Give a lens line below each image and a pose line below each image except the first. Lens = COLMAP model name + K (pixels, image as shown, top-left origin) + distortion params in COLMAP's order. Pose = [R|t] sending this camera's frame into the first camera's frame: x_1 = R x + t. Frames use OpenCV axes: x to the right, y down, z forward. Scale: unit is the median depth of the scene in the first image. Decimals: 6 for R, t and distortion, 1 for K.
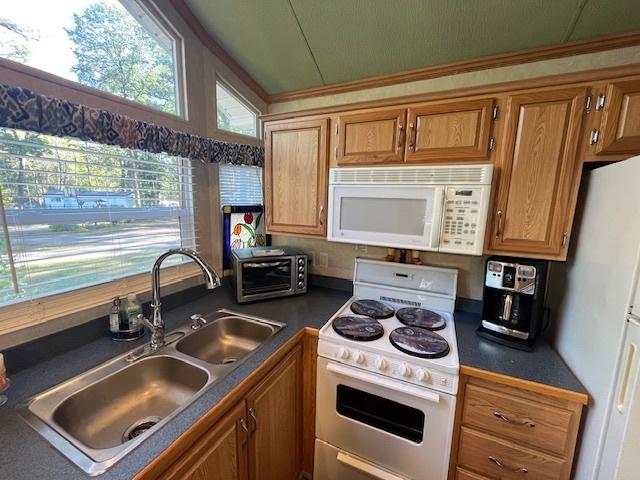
lens RADIAL K [[256.3, 0, 318.7], [0, 256.3, 241.7], [0, 0, 1]] dist [-0.002201, -0.000397]
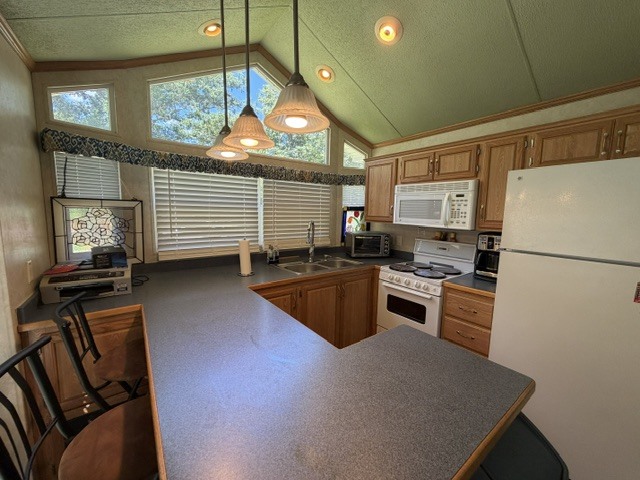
lens RADIAL K [[253.9, 0, 318.4], [0, 253.9, 239.1], [0, 0, 1]] dist [-0.000706, -0.000255]
pose [[0.876626, 0.049693, -0.478600, 0.504250], [-0.074637, 0.996657, -0.033226, 0.232750], [0.475349, 0.064848, 0.877404, -0.962927]]
